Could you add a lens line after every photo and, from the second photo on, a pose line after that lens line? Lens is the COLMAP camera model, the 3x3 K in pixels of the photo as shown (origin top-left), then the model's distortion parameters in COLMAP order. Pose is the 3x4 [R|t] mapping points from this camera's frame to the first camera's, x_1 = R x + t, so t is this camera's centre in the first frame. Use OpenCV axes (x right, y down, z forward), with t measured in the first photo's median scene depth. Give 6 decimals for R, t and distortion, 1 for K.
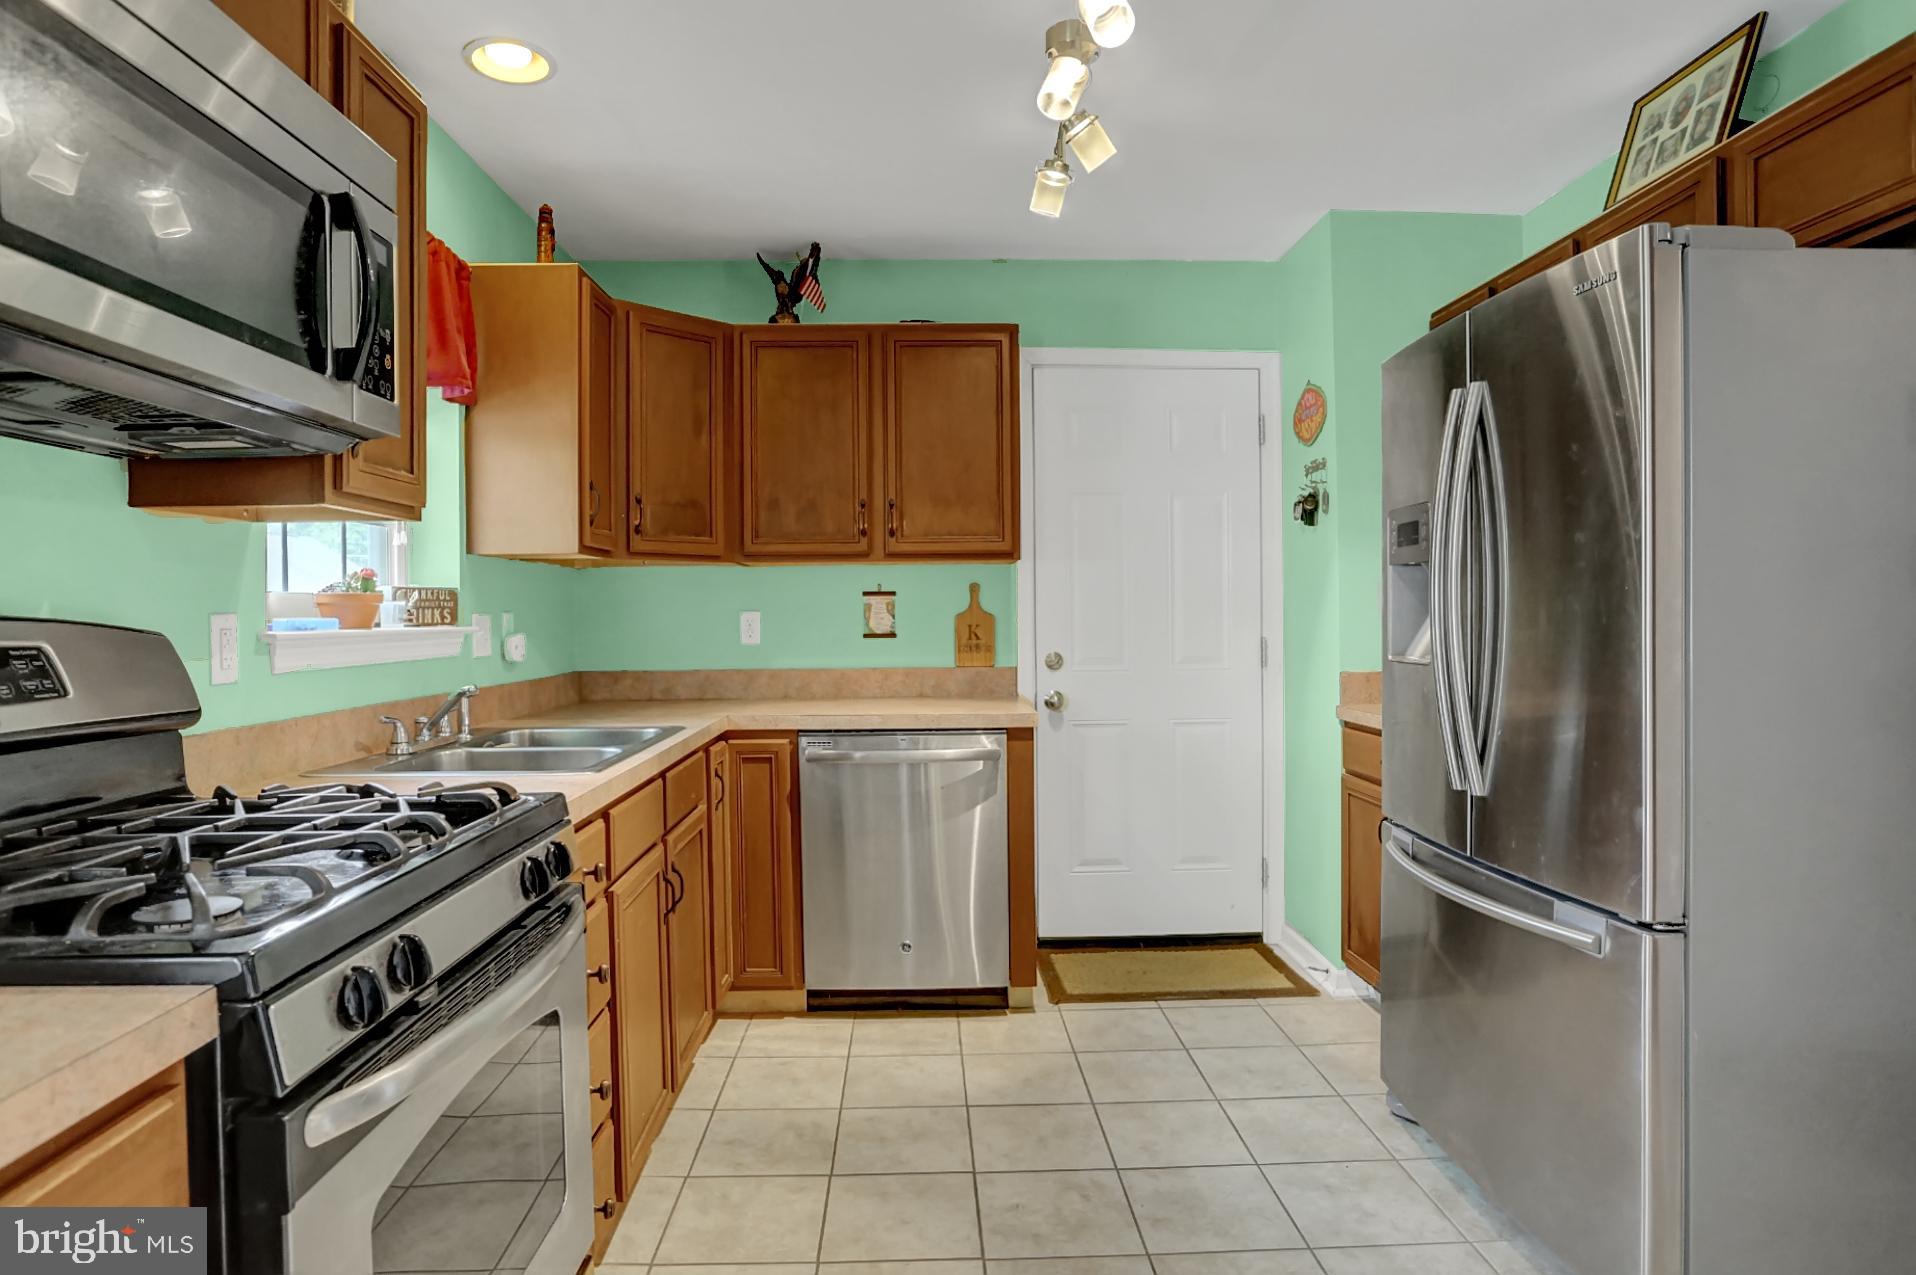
lens RADIAL K [[1058.1, 0, 952.1], [0, 1058.1, 629.4], [0, 0, 1]] dist [-0.018258, 0.000947]
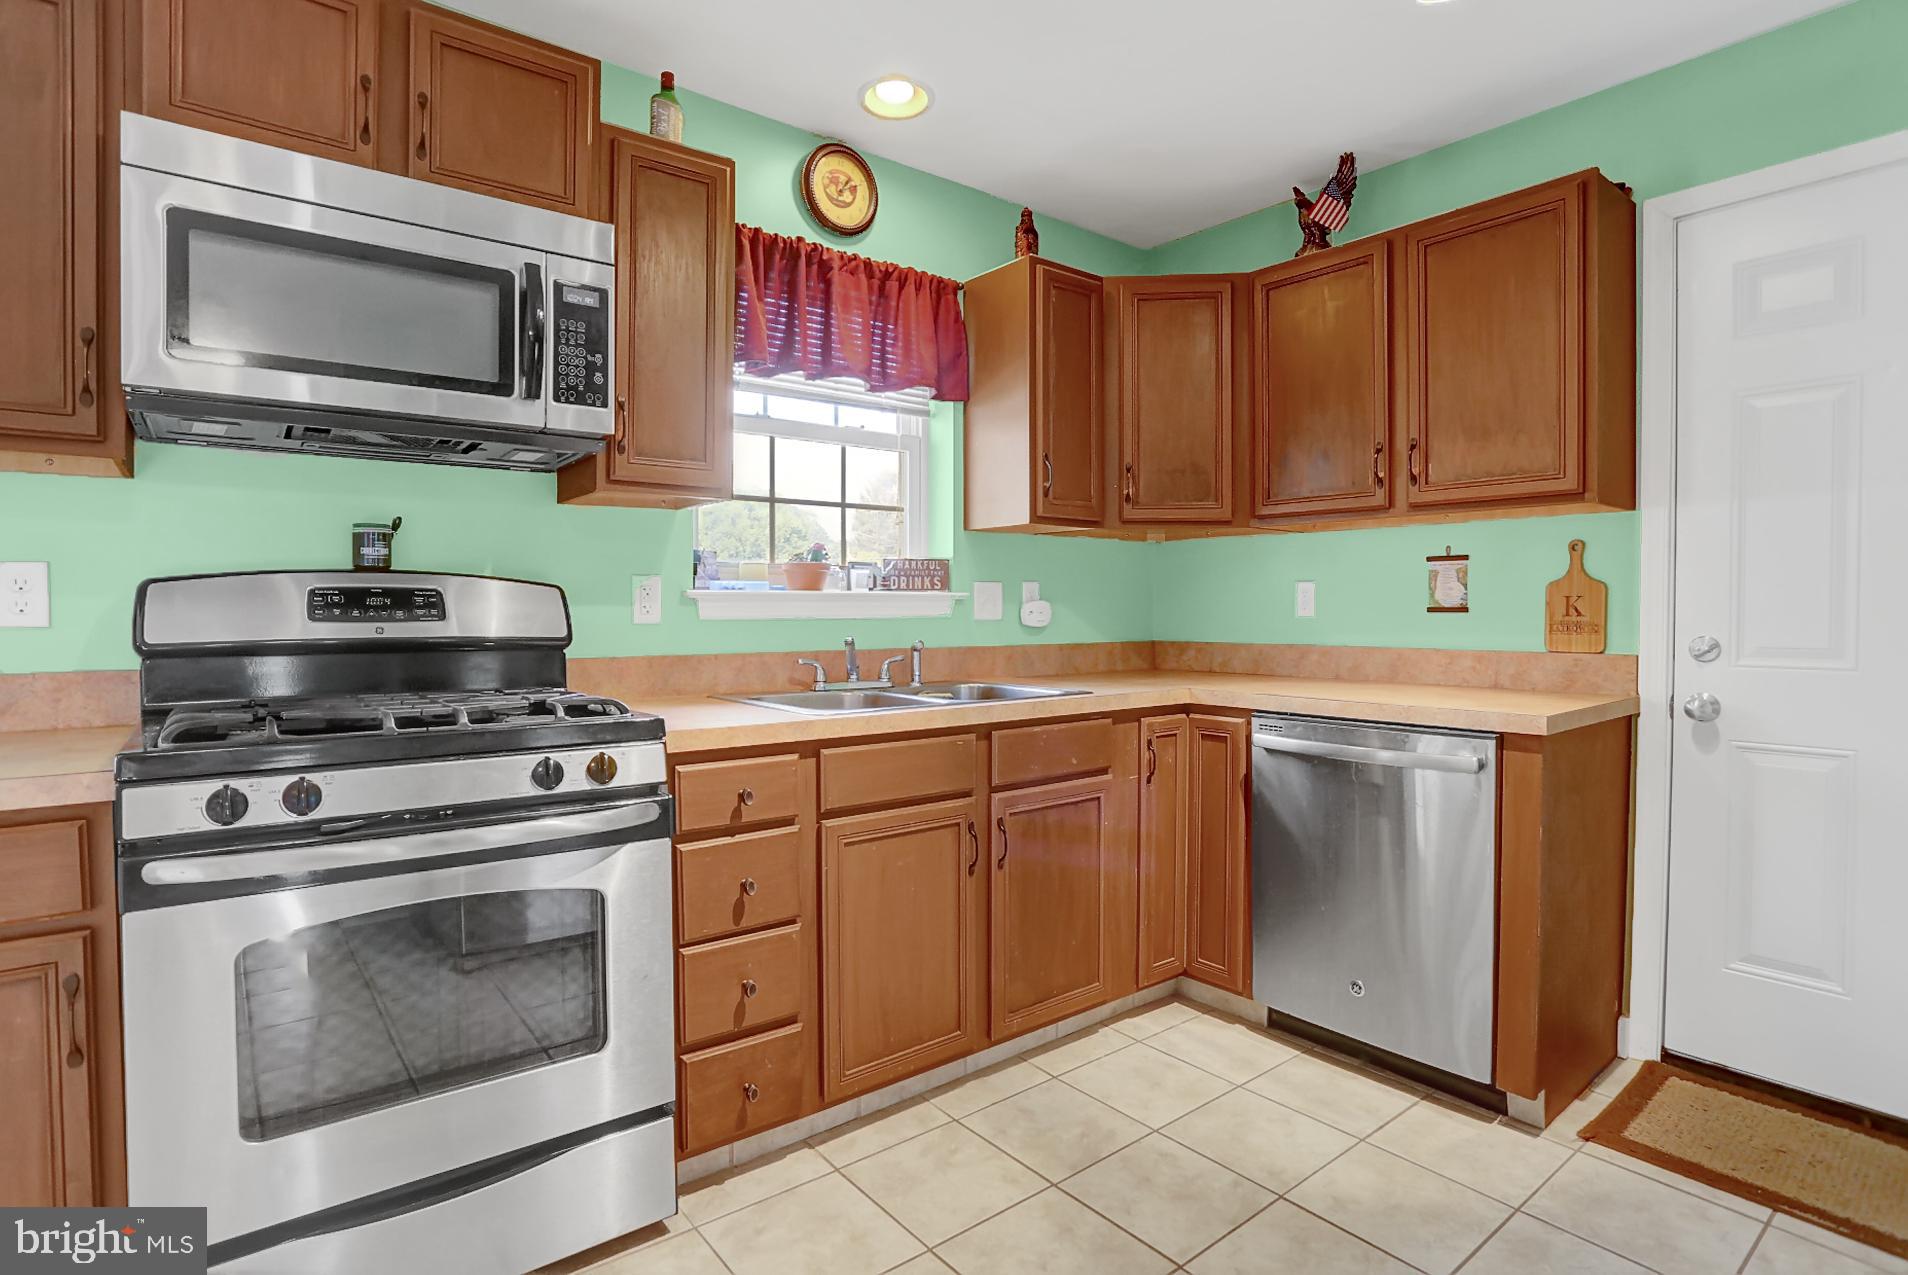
lens RADIAL K [[977.4, 0, 955.0], [0, 977.4, 625.3], [0, 0, 1]] dist [-0.026009, 0.016058]
pose [[0.616626, 0.022465, -0.786936, 0.335765], [-0.015835, 0.999744, 0.016132, 0.014028], [0.787097, 0.002514, 0.616824, 0.284085]]
